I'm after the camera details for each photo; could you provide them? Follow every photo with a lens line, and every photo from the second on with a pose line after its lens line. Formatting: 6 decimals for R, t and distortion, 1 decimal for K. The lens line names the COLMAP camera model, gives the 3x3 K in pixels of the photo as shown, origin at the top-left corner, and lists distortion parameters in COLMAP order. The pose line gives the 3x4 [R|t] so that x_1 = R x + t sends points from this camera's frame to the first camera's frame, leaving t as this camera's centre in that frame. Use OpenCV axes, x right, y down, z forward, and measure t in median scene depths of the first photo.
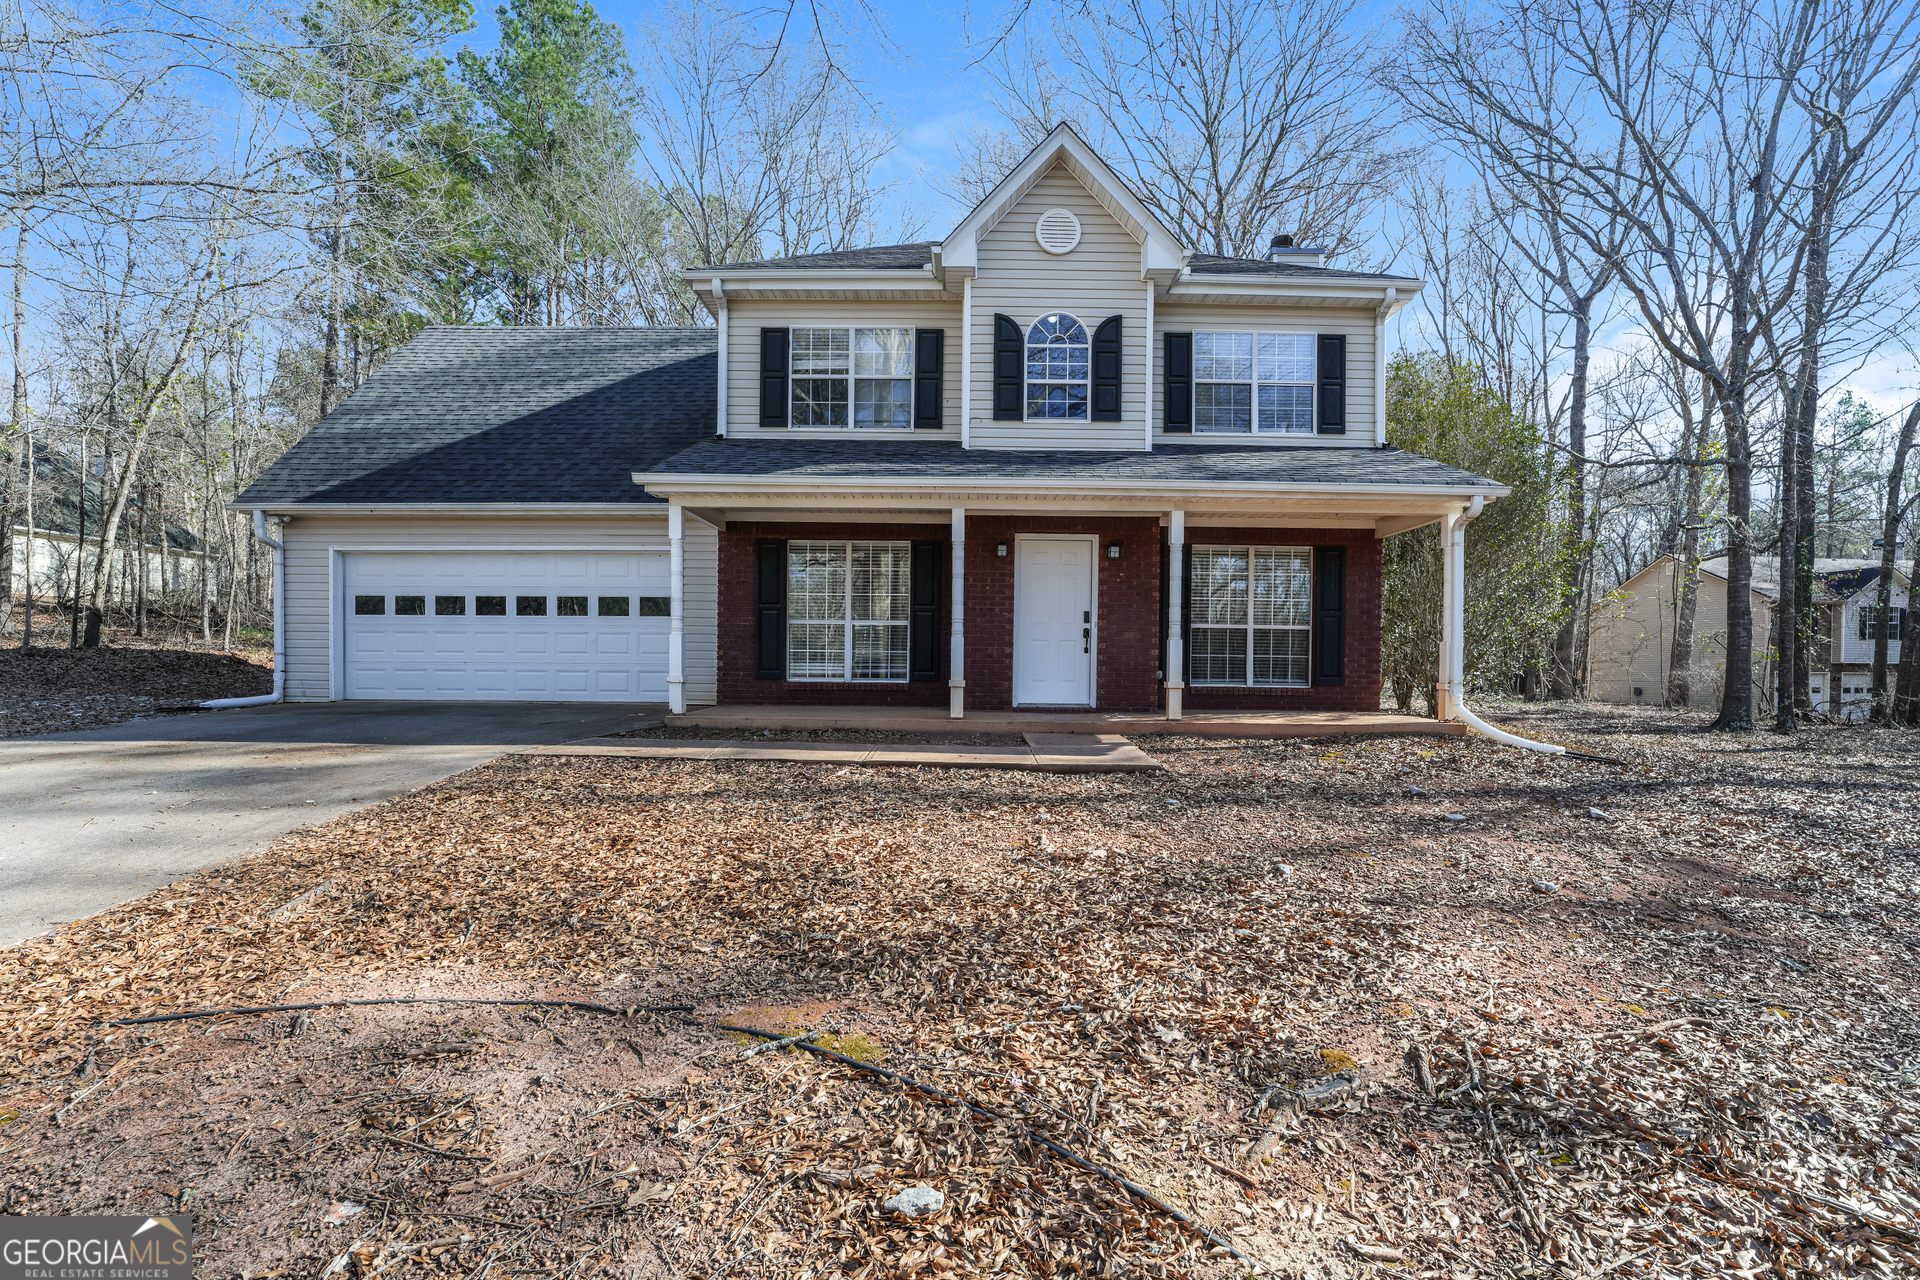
lens RADIAL K [[779.8, 0, 965.5], [0, 779.8, 643.9], [0, 0, 1]] dist [-0.024757, 0.000133]
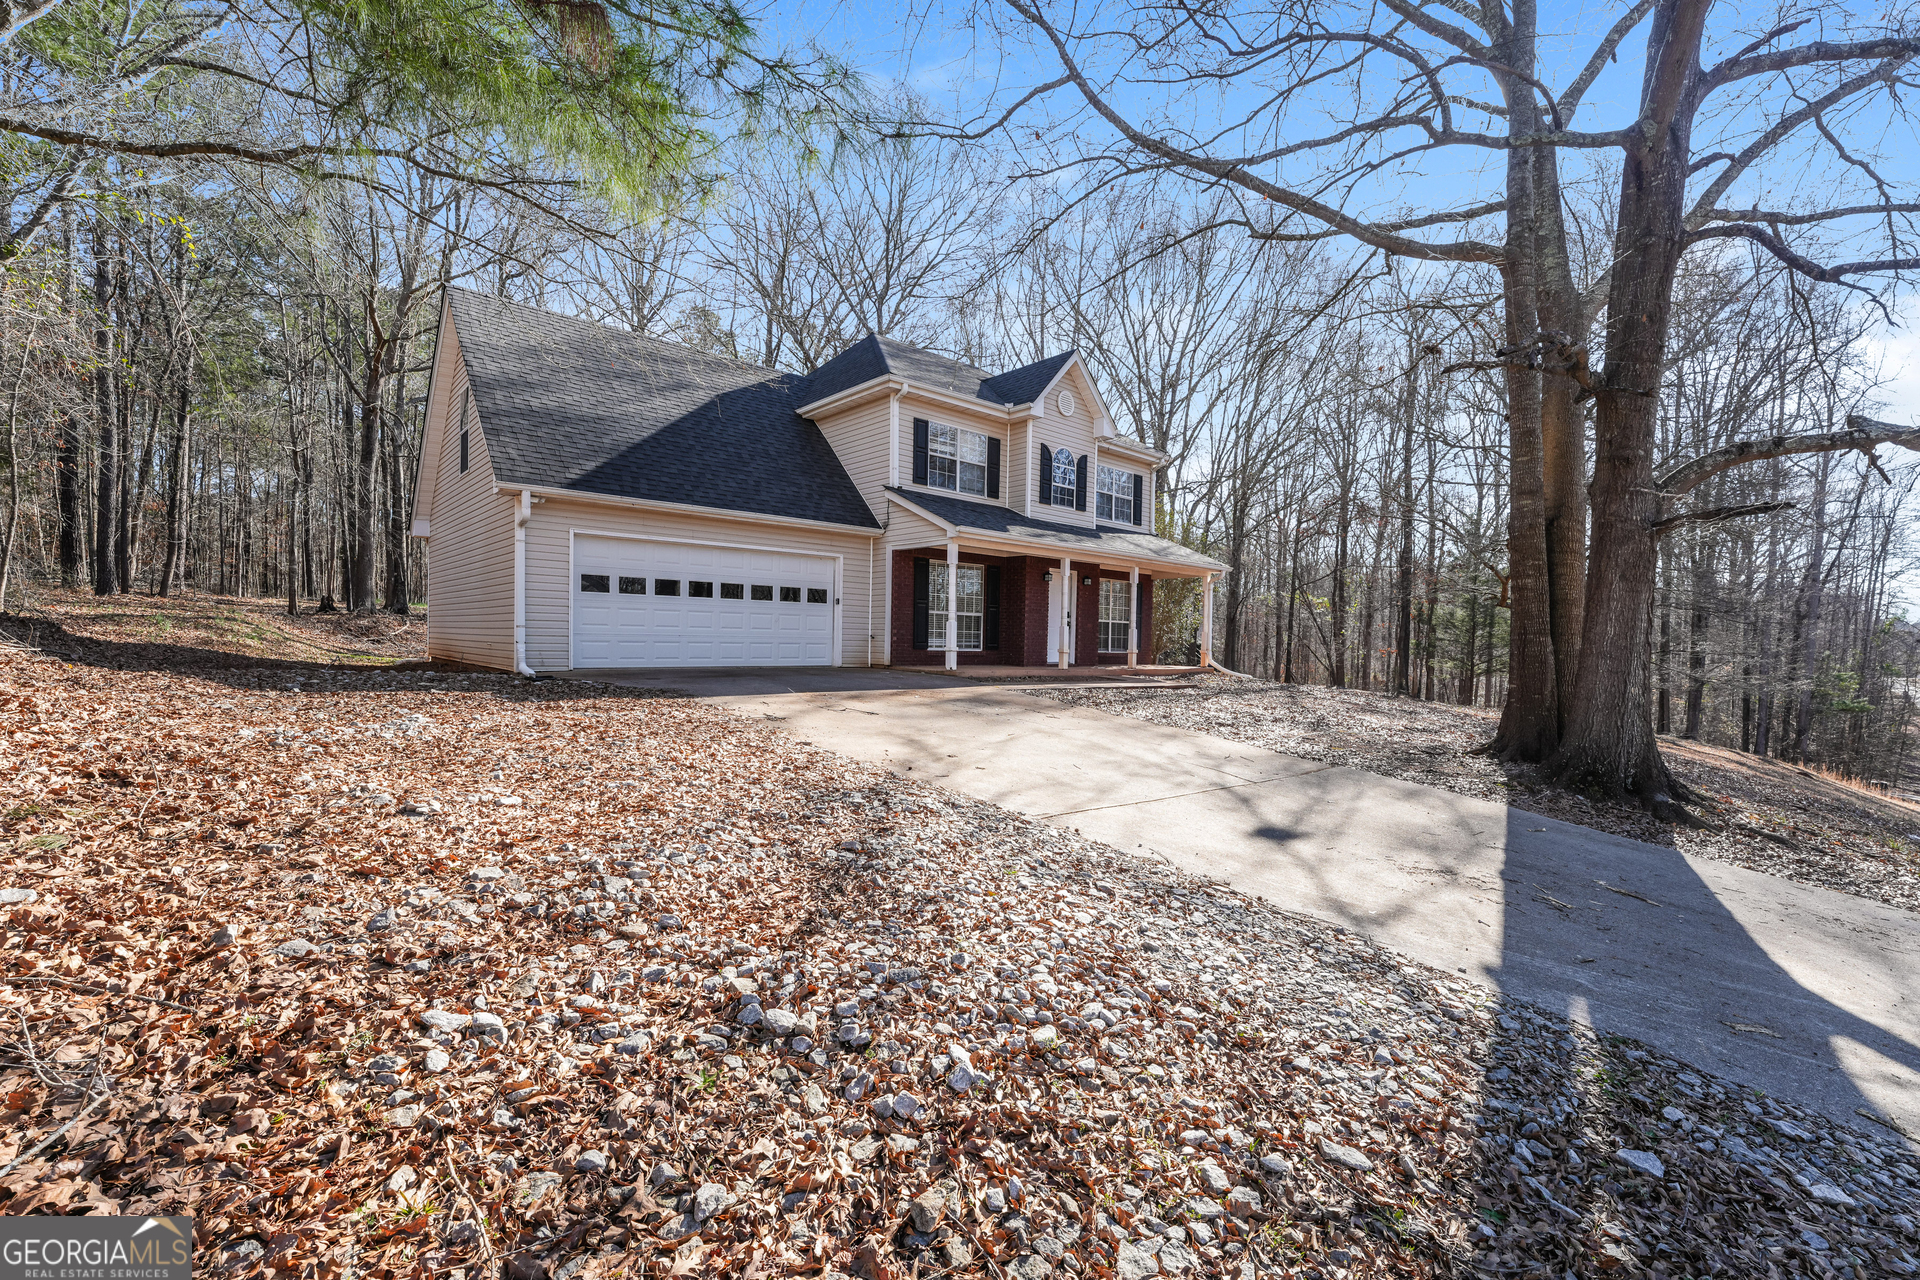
lens RADIAL K [[779.8, 0, 965.5], [0, 779.8, 643.9], [0, 0, 1]] dist [-0.024757, 0.000133]
pose [[0.754394, 0.004713, 0.656405, -1.191235], [-0.022636, 0.999566, 0.018838, 0.005048], [-0.656032, -0.029070, 0.754173, -0.231982]]
